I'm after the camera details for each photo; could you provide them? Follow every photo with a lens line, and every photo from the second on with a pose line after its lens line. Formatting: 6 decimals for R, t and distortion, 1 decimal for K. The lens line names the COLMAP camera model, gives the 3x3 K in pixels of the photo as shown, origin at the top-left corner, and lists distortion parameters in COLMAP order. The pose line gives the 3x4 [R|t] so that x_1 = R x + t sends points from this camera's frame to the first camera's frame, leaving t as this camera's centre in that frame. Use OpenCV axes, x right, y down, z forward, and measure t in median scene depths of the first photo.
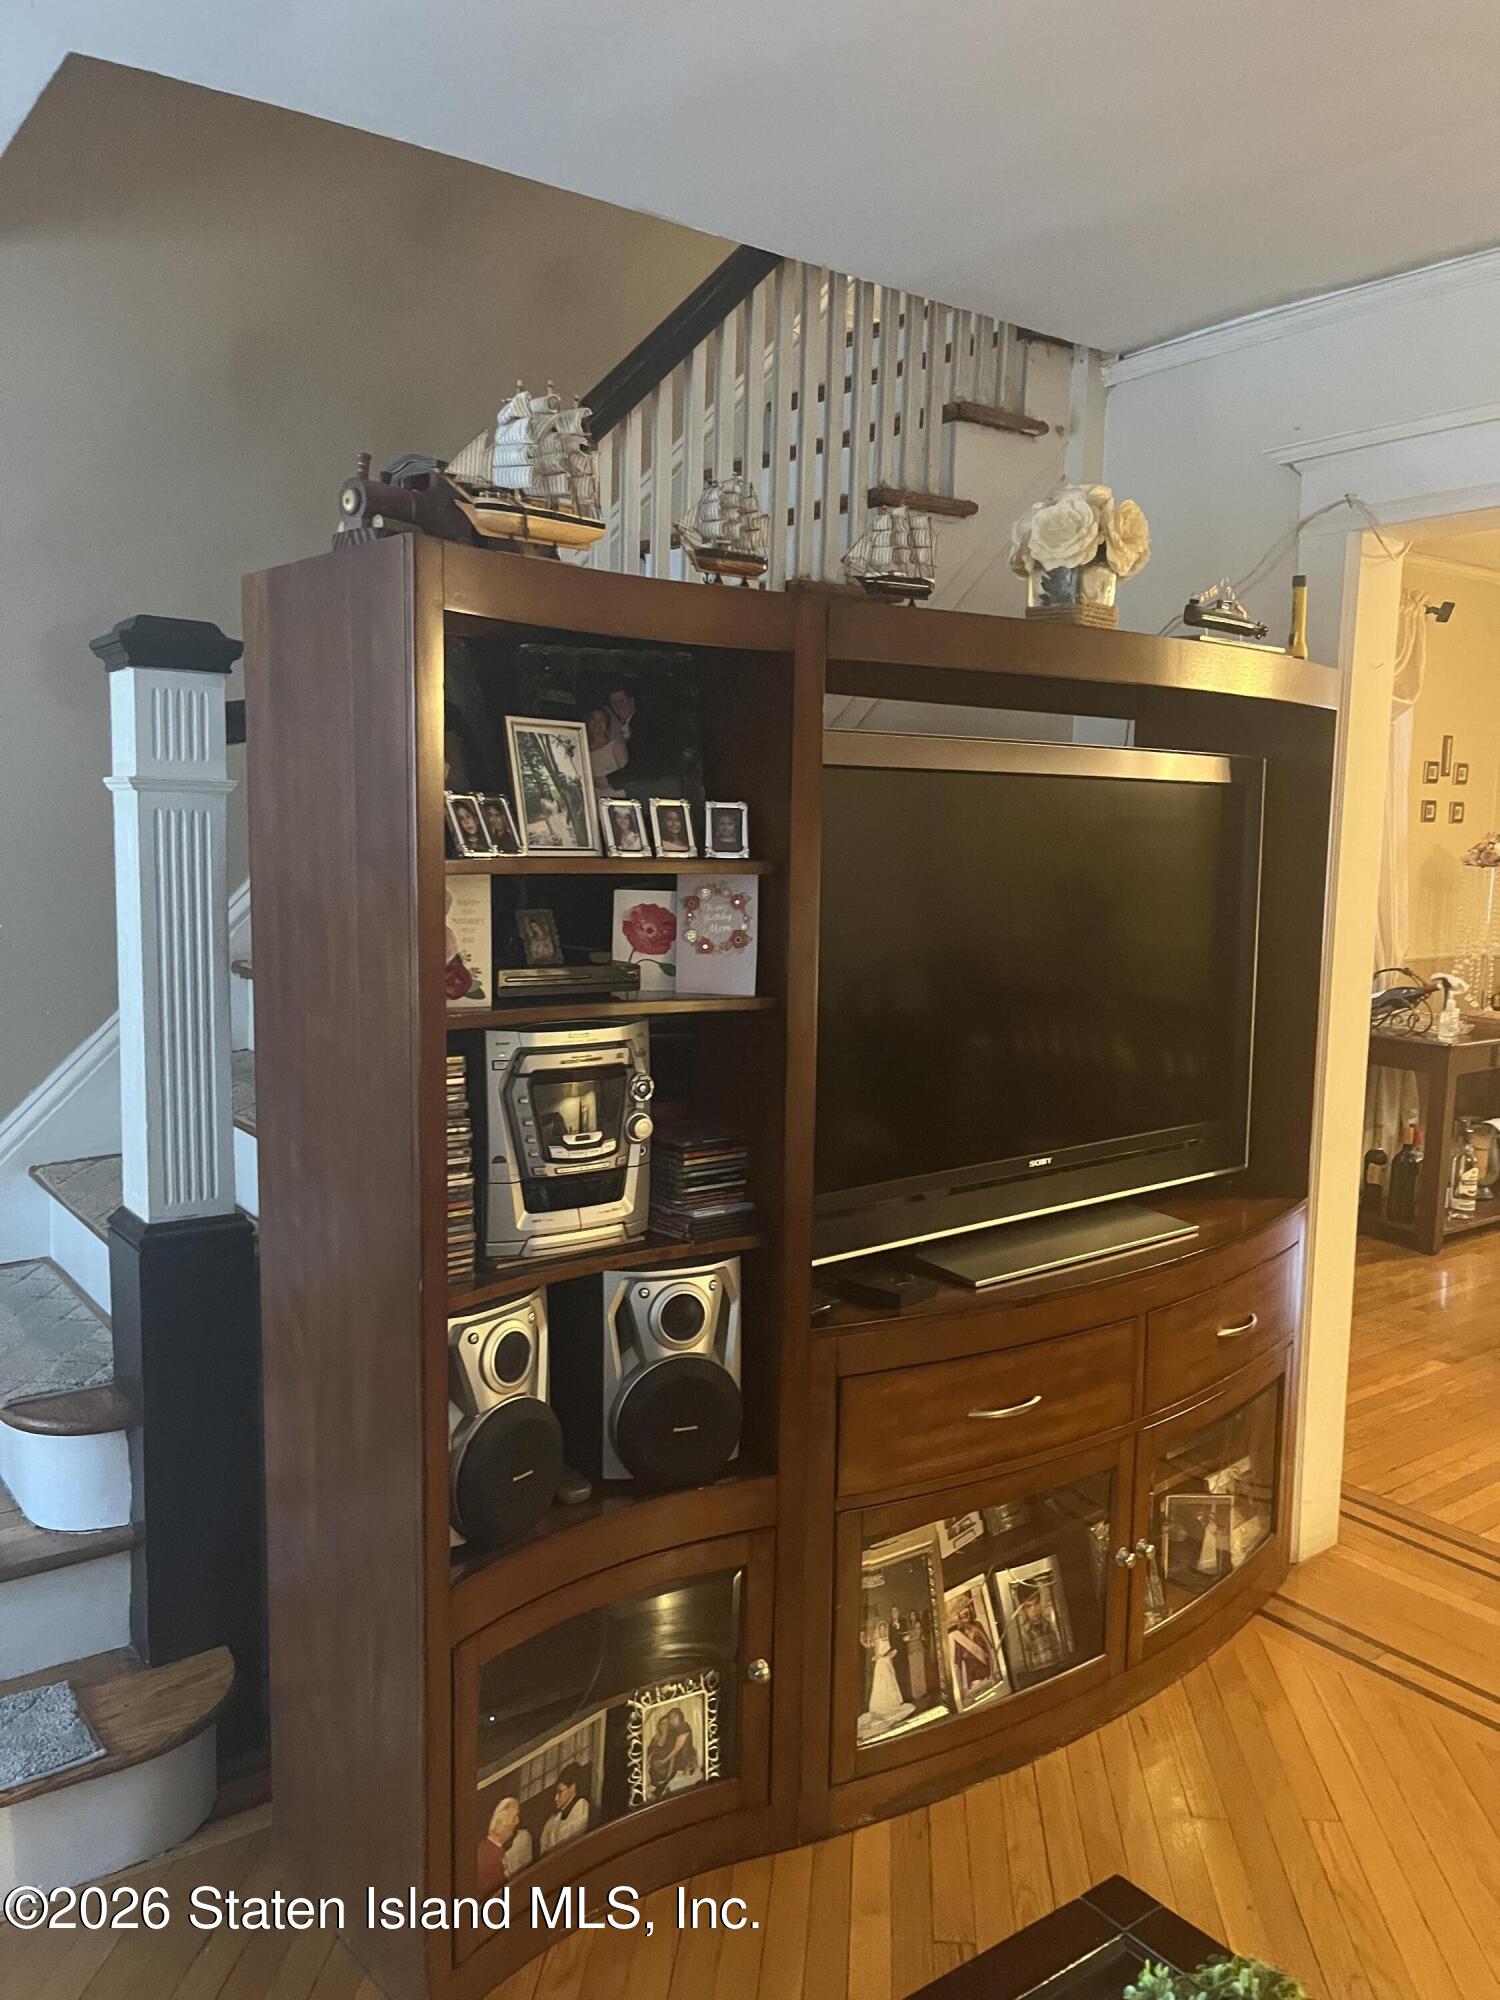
lens RADIAL K [[1537.3, 0, 777.9], [0, 1537.3, 1000.5], [0, 0, 1]] dist [0.039147, -0.006124]
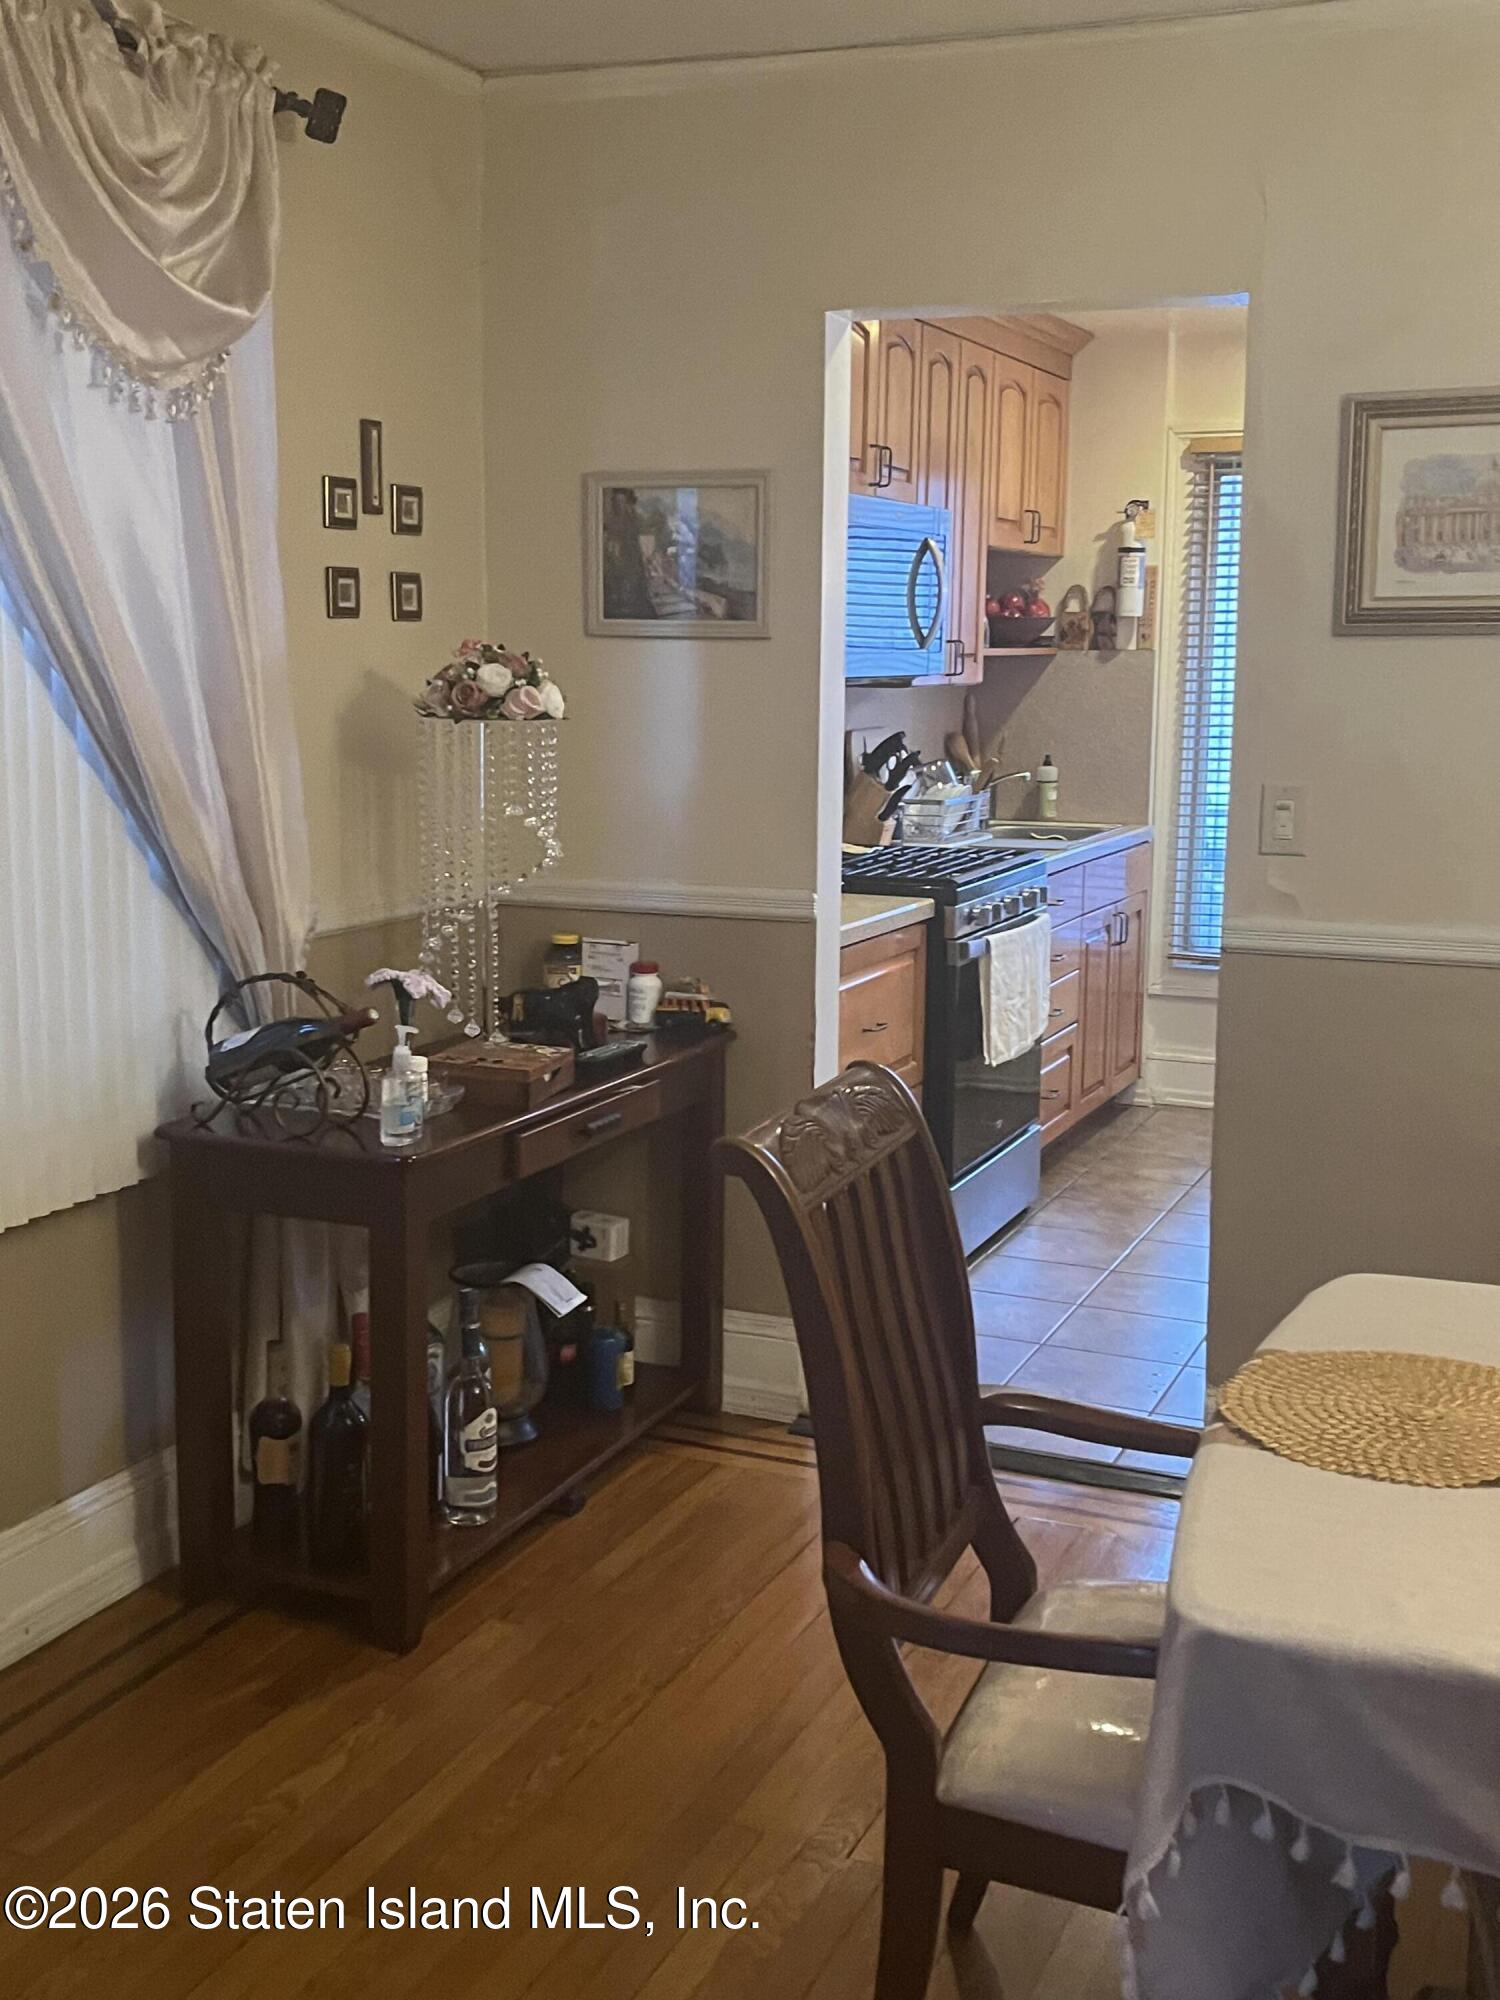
lens RADIAL K [[2218.7, 0, 750.0], [0, 2218.7, 1000.0], [0, 0, 1]] dist [0.211285, -0.862693]
pose [[0.872363, -0.091056, 0.480304, 0.223744], [0.067774, 0.995539, 0.065637, -0.044717], [-0.484138, -0.024707, 0.874643, 0.419291]]
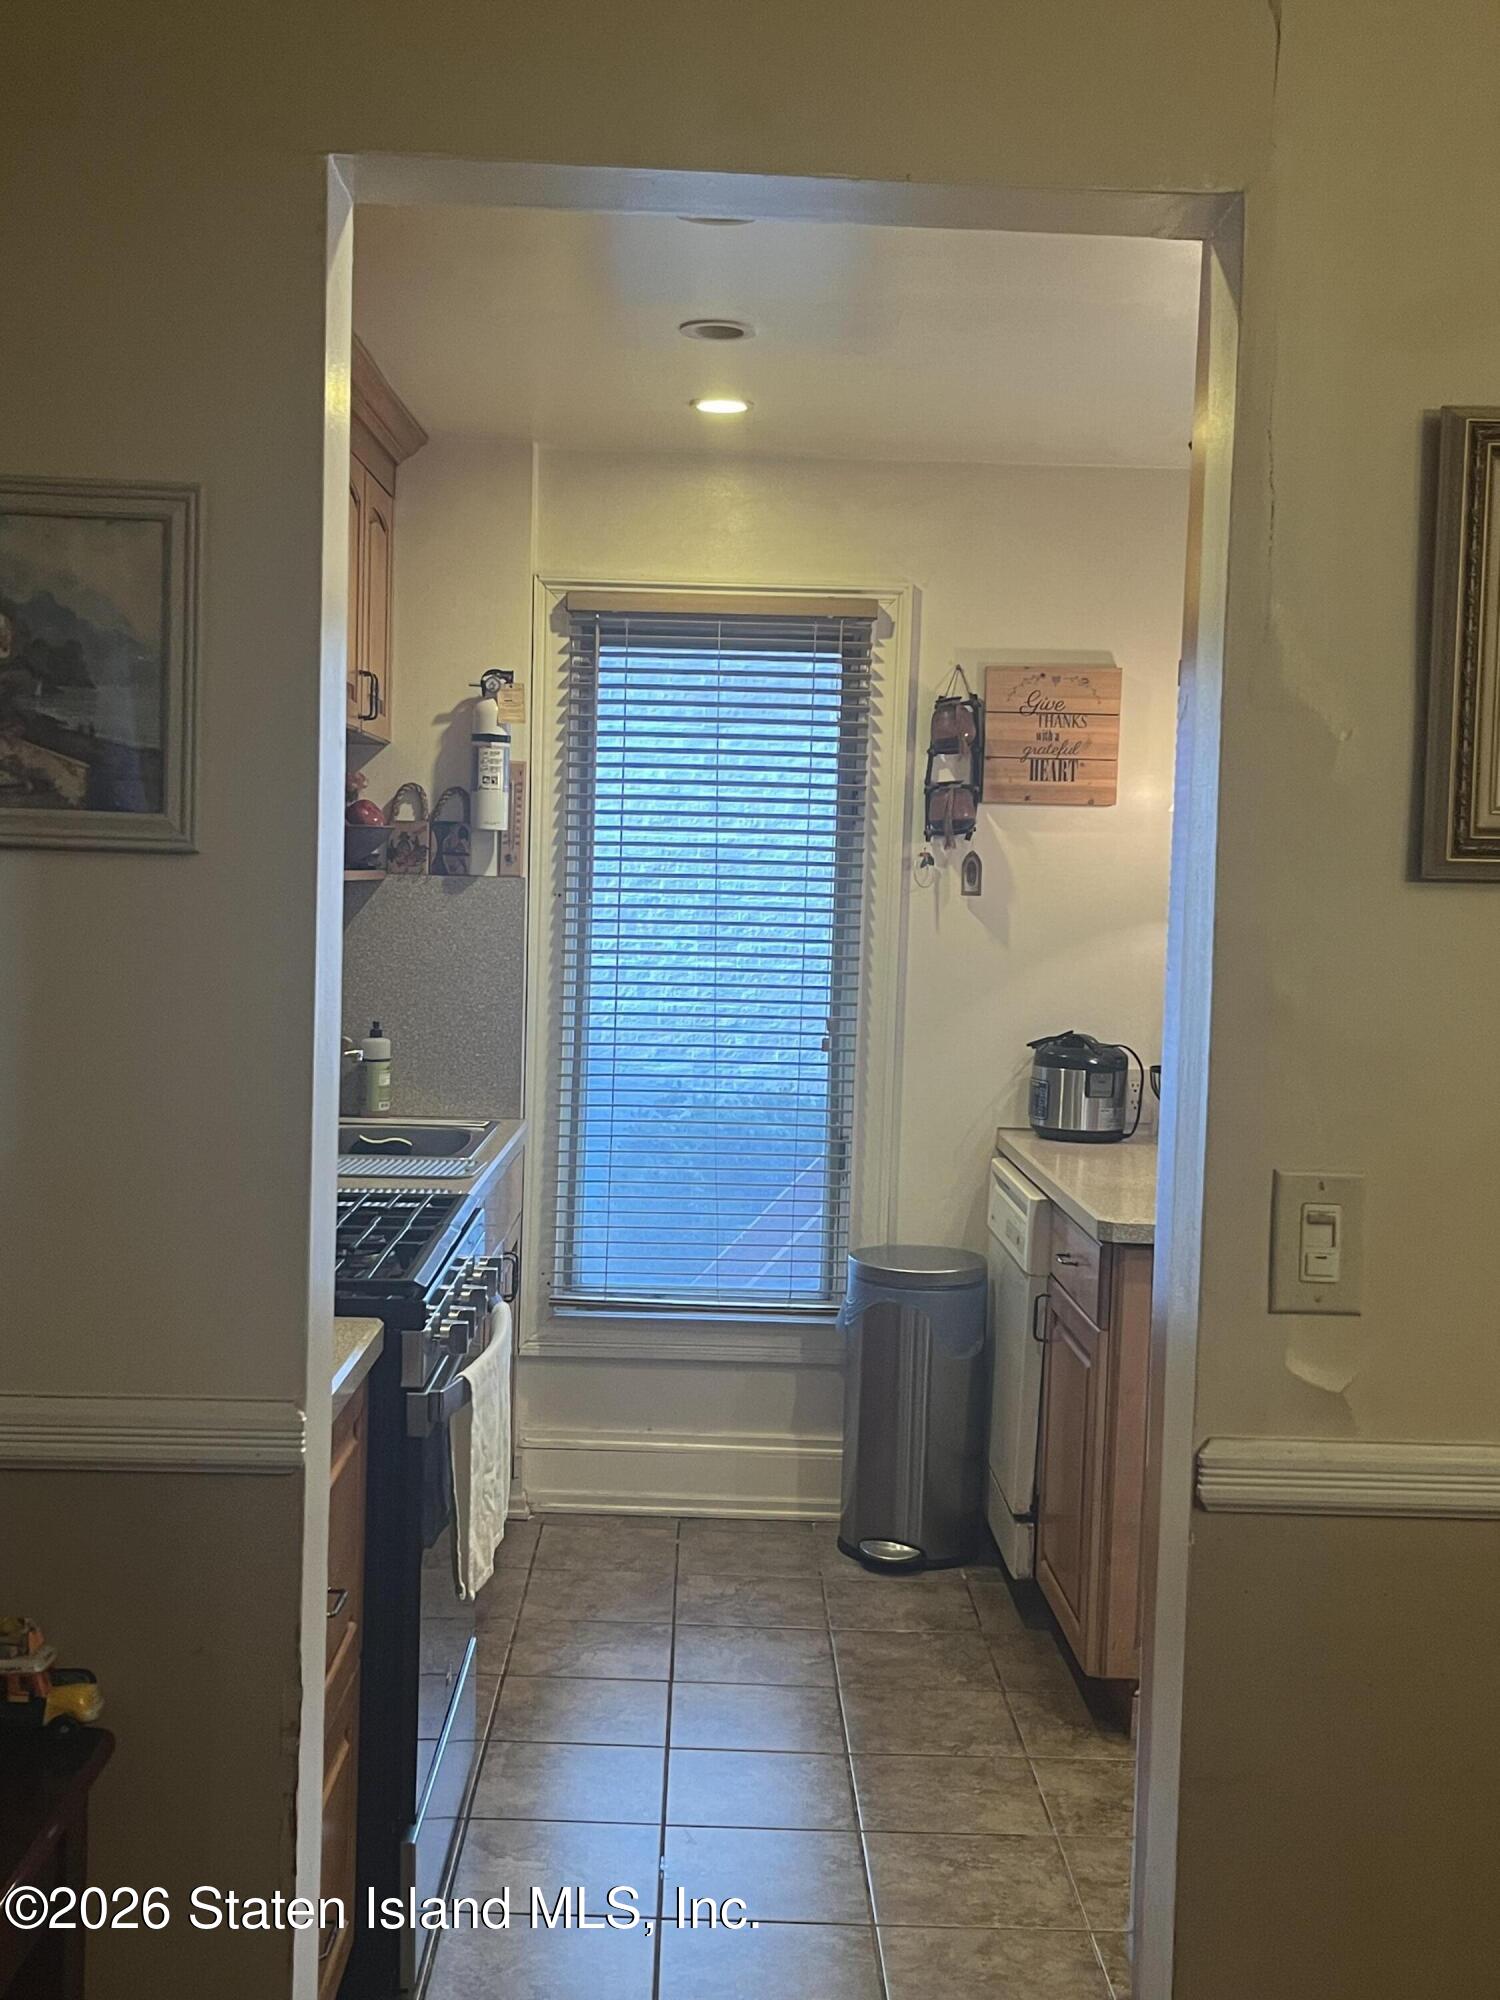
lens RADIAL K [[2218.7, 0, 750.0], [0, 2218.7, 1000.0], [0, 0, 1]] dist [0.211285, -0.862693]
pose [[0.598056, -0.048529, 0.799984, 0.376197], [0.077571, 0.996984, 0.002488, -0.087590], [-0.797692, 0.060568, 0.600016, 0.799463]]
